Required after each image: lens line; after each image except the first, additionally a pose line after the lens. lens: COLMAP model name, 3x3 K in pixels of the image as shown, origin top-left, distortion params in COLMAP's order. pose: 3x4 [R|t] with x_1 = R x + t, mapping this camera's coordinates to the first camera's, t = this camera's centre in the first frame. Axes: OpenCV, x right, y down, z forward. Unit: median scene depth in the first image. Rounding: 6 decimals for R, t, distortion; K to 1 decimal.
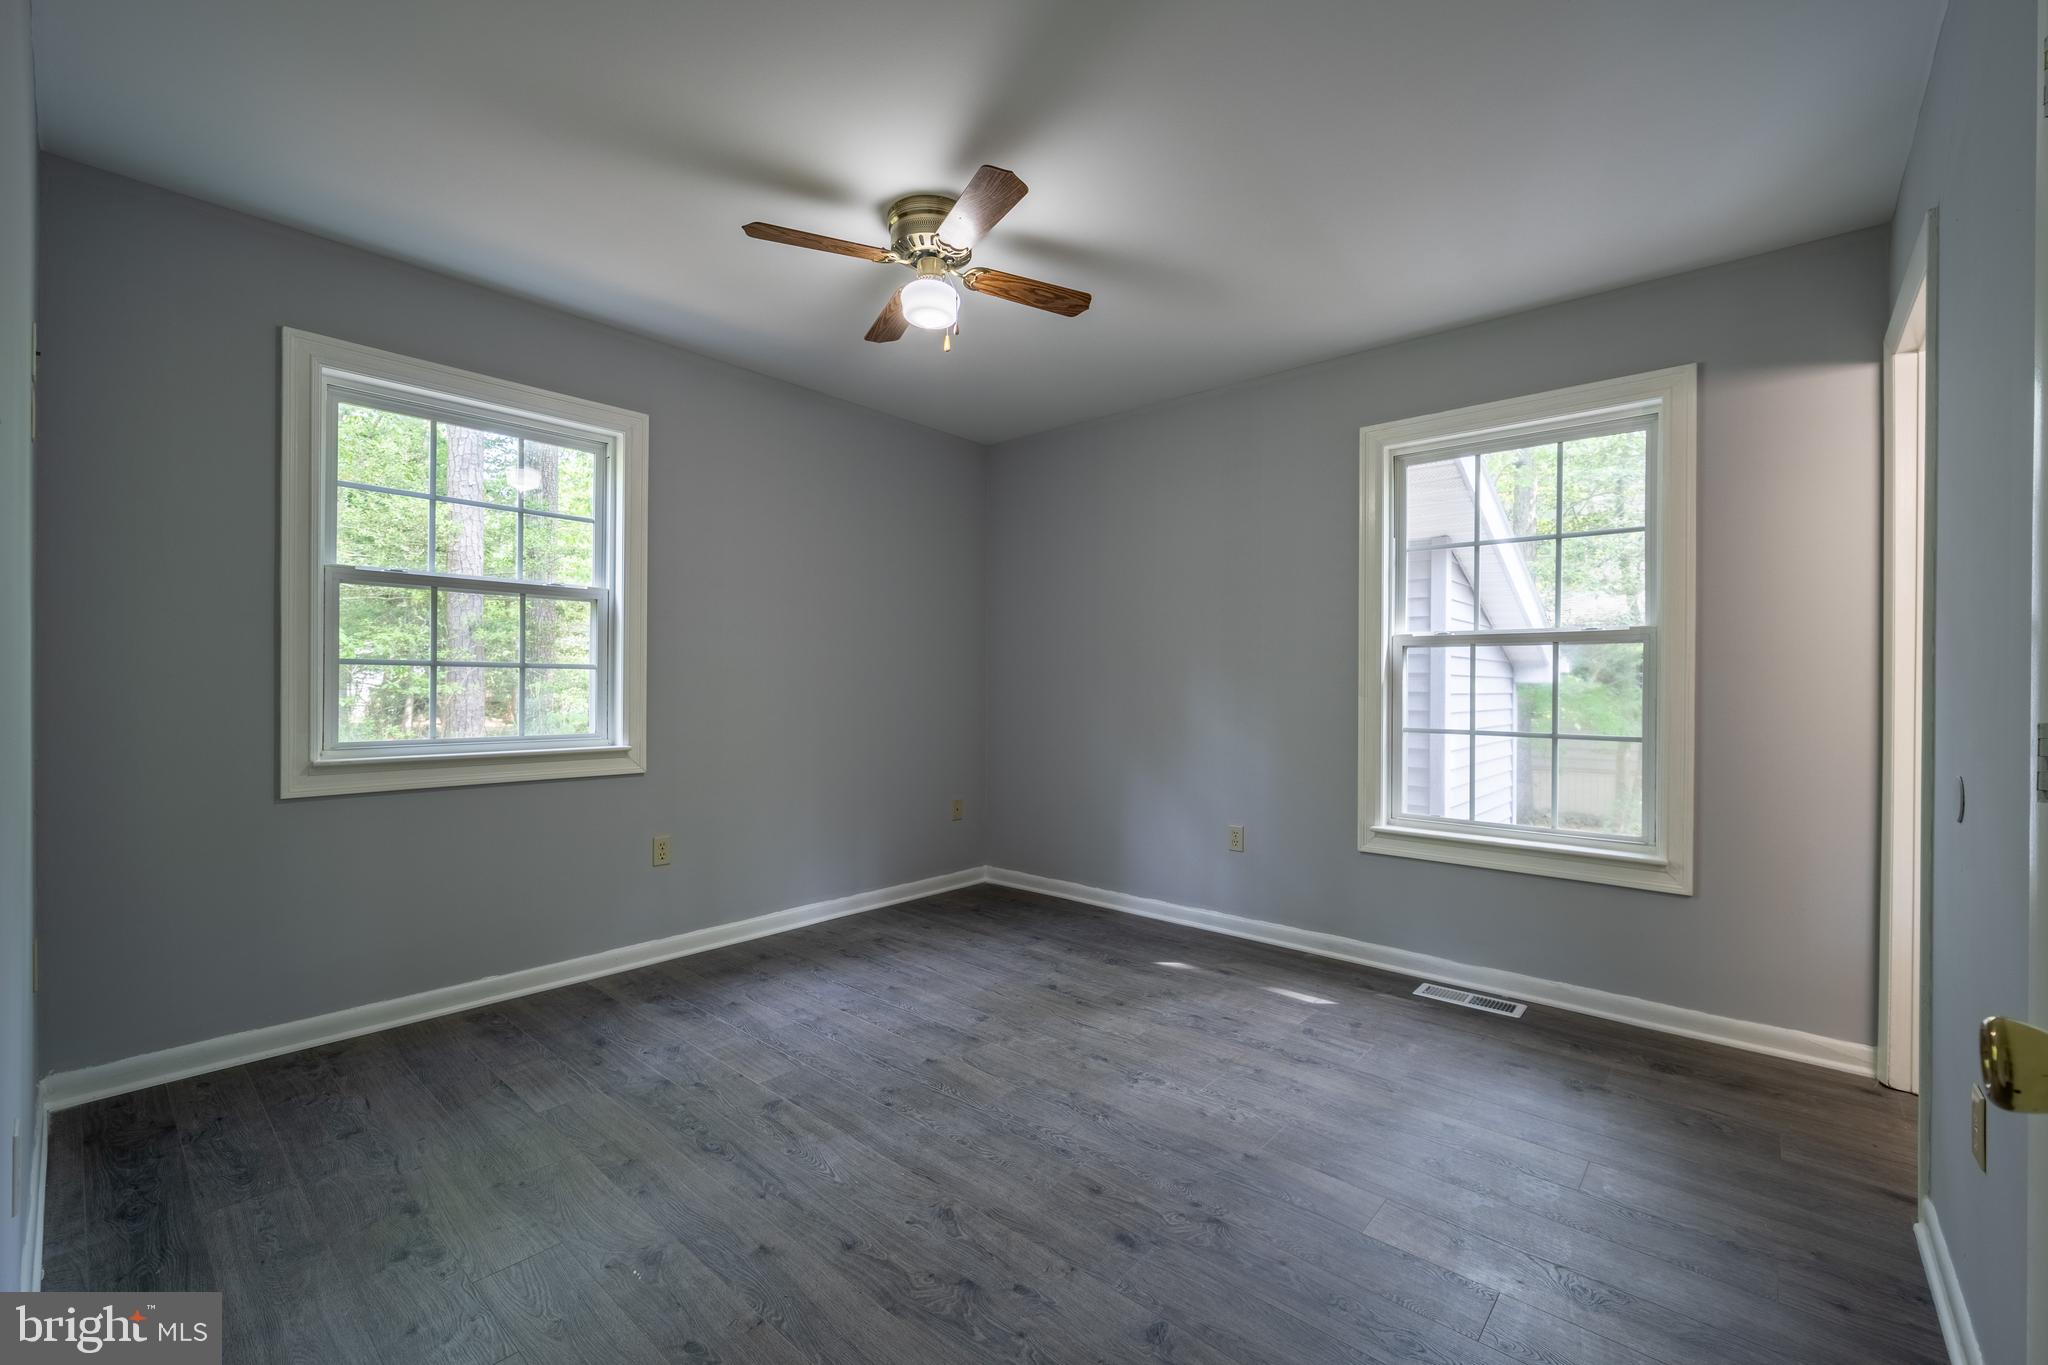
lens RADIAL K [[847.3, 0, 1033.1], [0, 847.3, 682.0], [0, 0, 1]] dist [-0.002383, -0.000659]
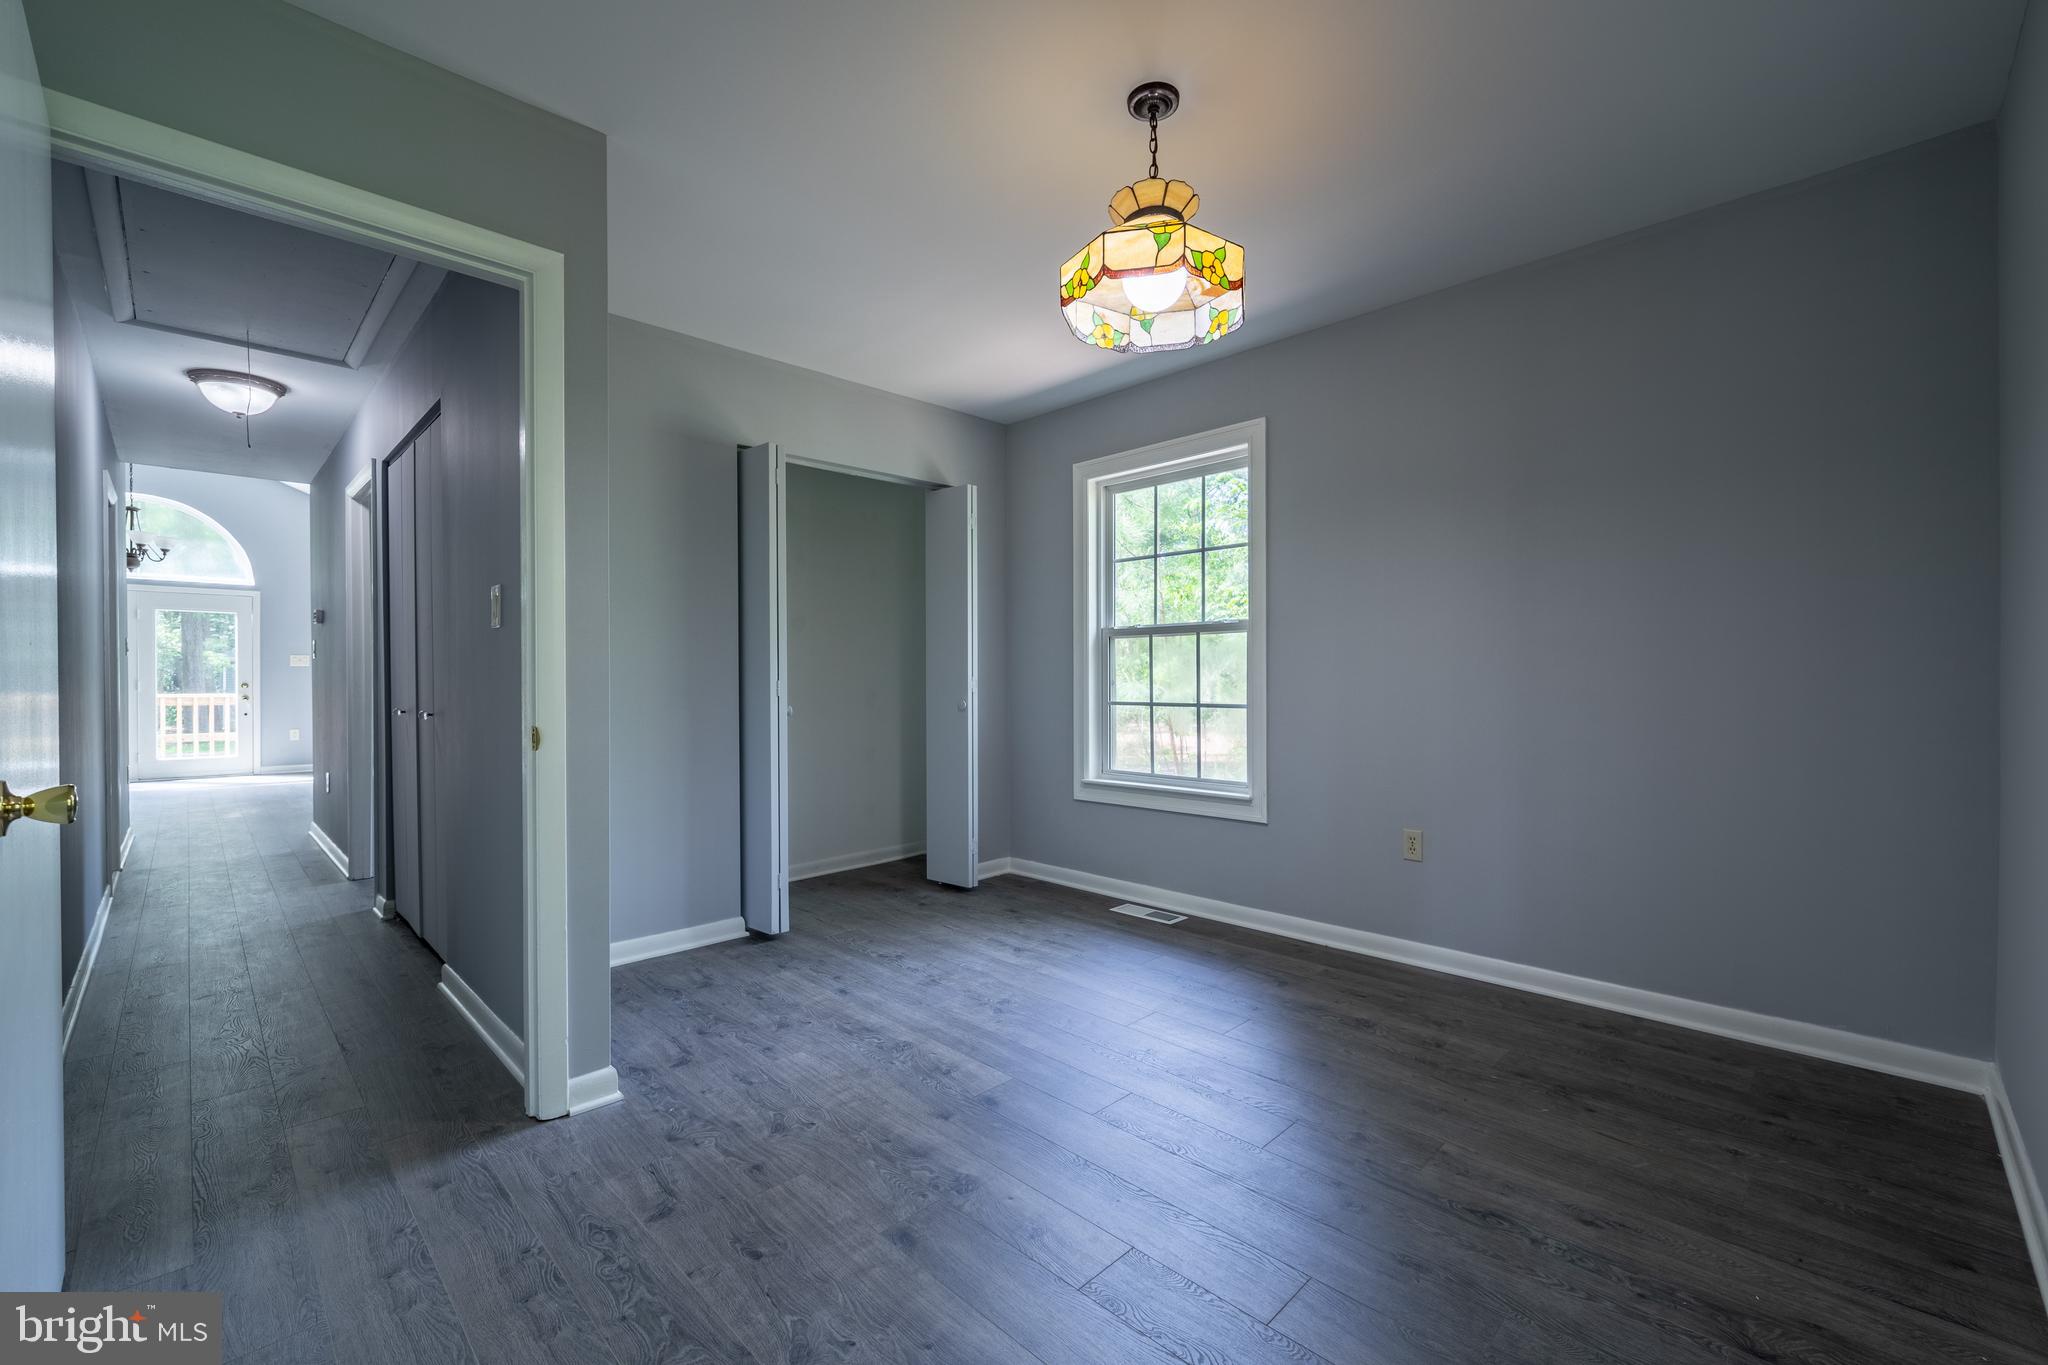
lens RADIAL K [[838.3, 0, 1017.6], [0, 838.3, 688.7], [0, 0, 1]] dist [-0.000505, 0.000024]
pose [[0.997458, 0.000043, -0.071261, 0.413156], [-0.000158, 0.999999, -0.001613, 0.039777], [0.071261, 0.001620, 0.997456, -0.273703]]
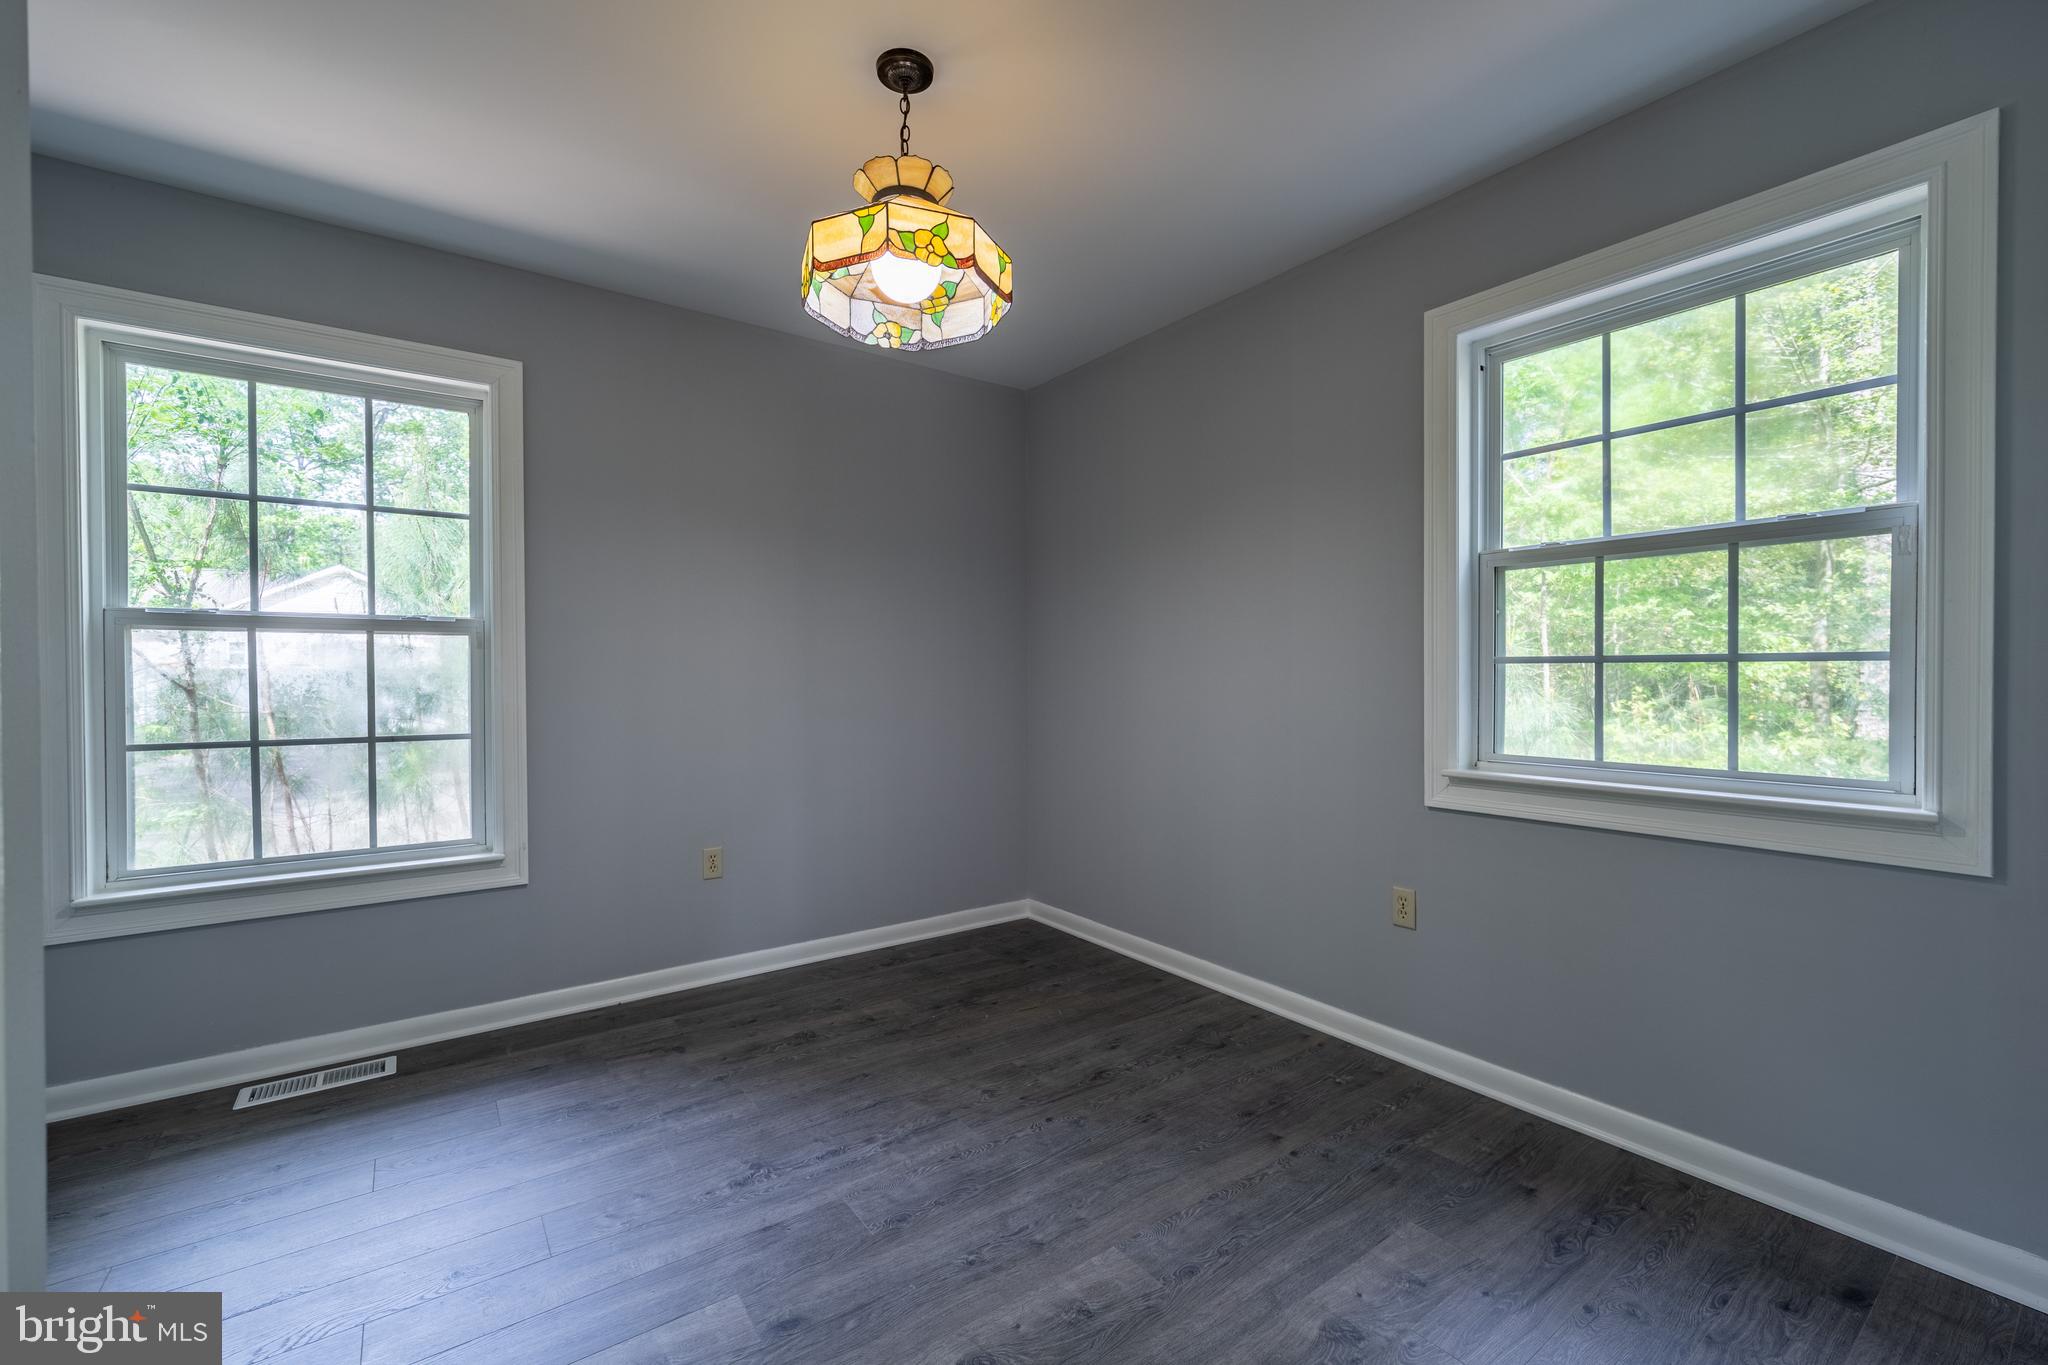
lens RADIAL K [[851.6, 0, 1031.2], [0, 851.6, 686.8], [0, 0, 1]] dist [-0.000959, -0.000159]
pose [[0.223608, -0.008934, 0.974638, -0.074577], [0.015659, 0.999862, 0.005573, 0.016183], [-0.974553, 0.014015, 0.223717, 0.147443]]
